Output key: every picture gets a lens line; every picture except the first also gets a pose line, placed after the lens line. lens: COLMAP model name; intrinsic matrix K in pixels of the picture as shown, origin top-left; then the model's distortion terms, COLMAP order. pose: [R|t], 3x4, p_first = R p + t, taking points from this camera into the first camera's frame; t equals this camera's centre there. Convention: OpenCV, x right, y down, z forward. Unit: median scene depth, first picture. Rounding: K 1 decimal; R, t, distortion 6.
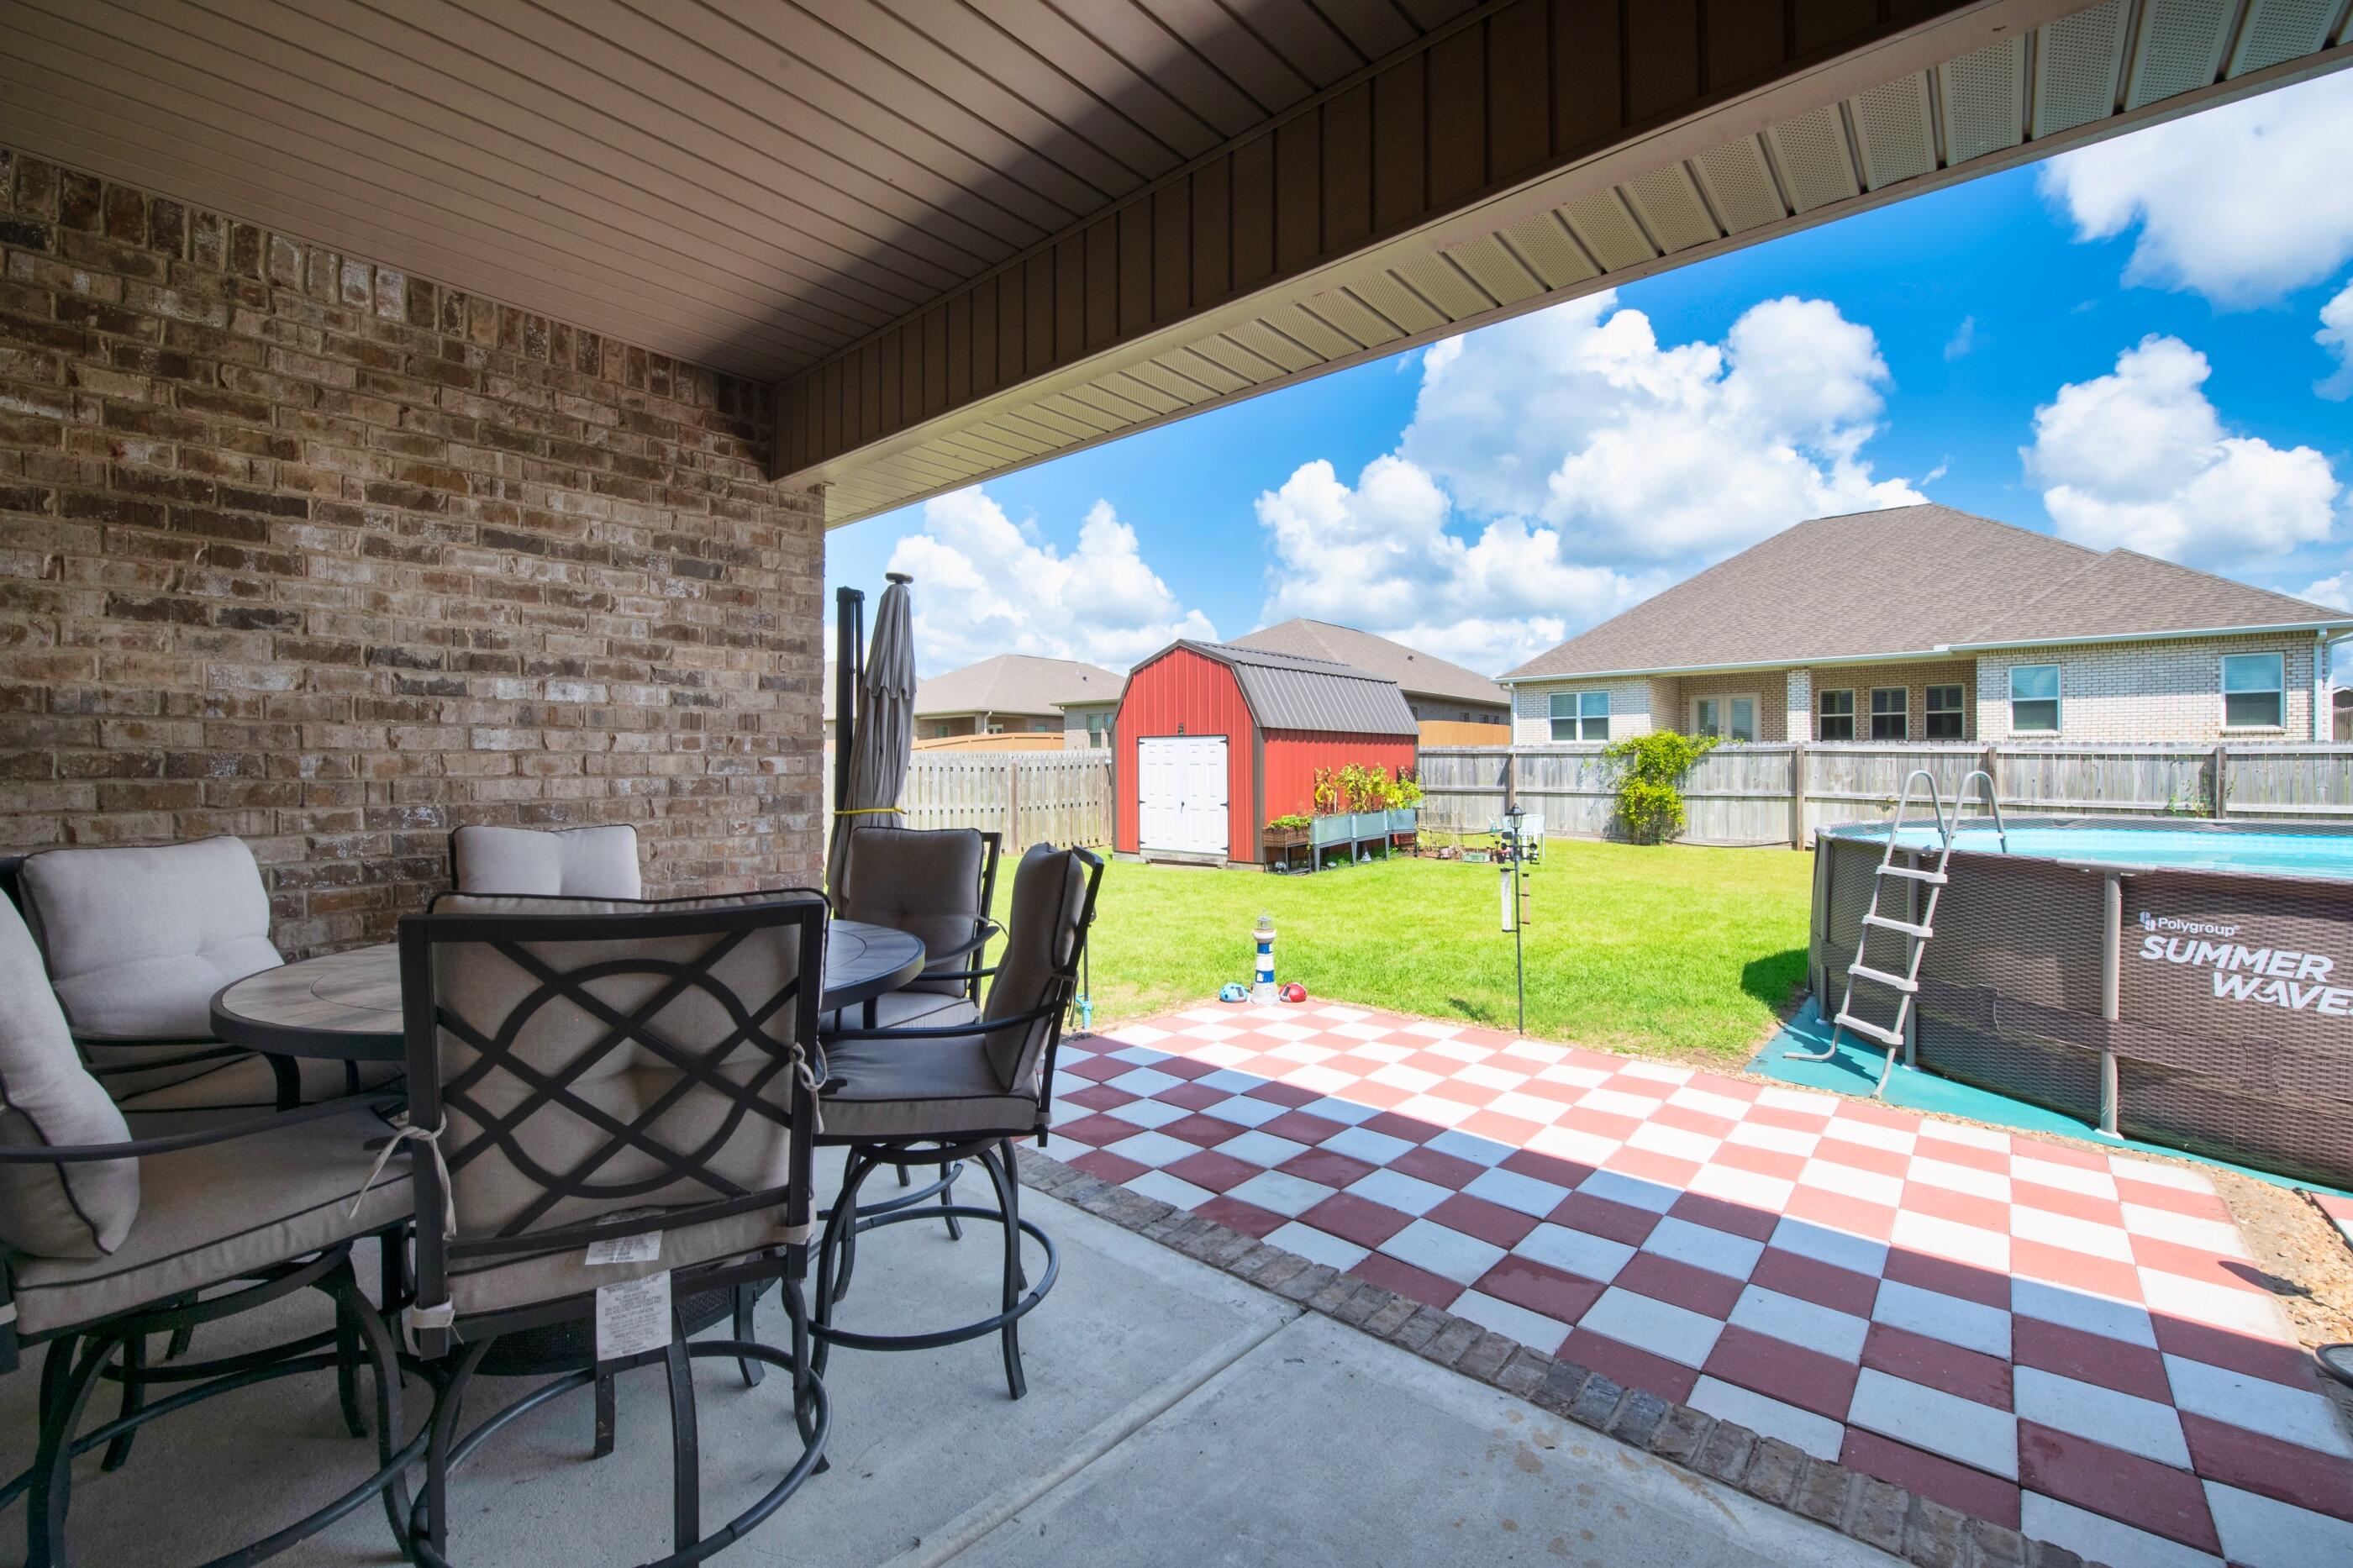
lens RADIAL K [[960.6, 0, 1171.5], [0, 960.6, 771.8], [0, 0, 1]] dist [0.011449, -0.004776]
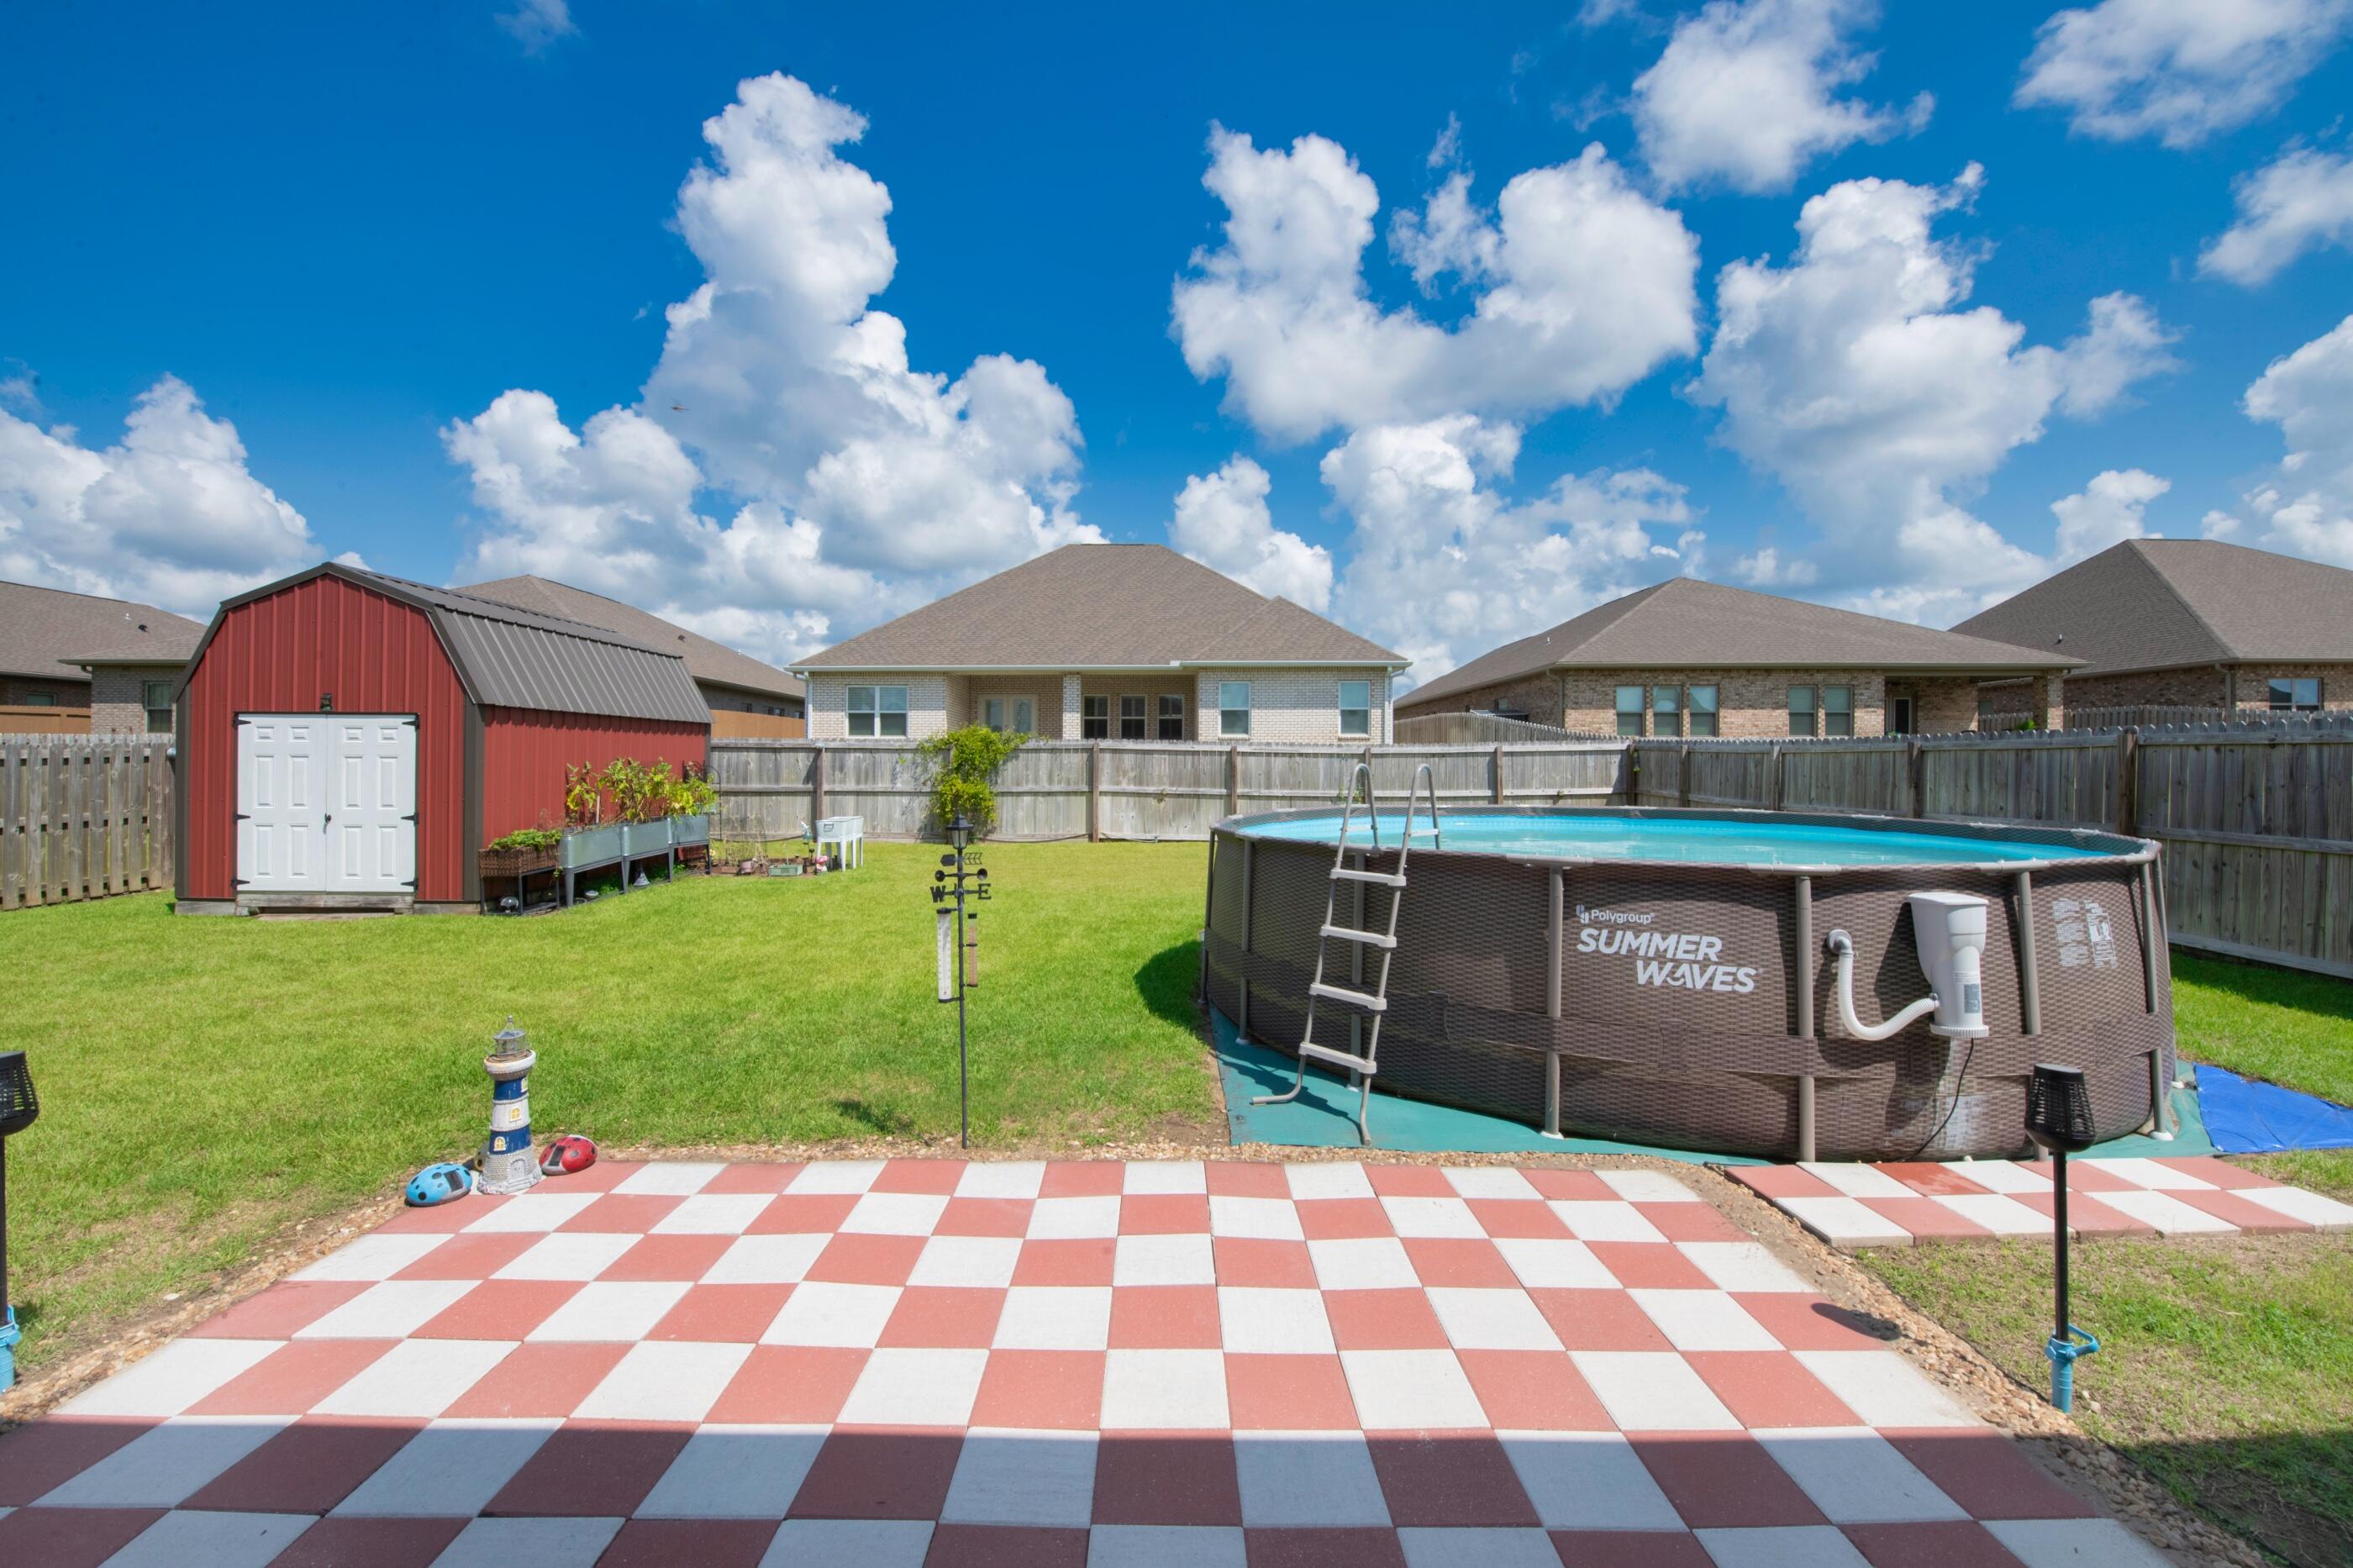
lens RADIAL K [[960.6, 0, 1137.0], [0, 960.6, 783.6], [0, 0, 1]] dist [0.011449, -0.004776]
pose [[0.761084, -0.010720, 0.648564, 0.007325], [0.001499, 0.999890, 0.014768, 0.001690], [-0.648651, -0.010267, 0.761016, 0.176149]]
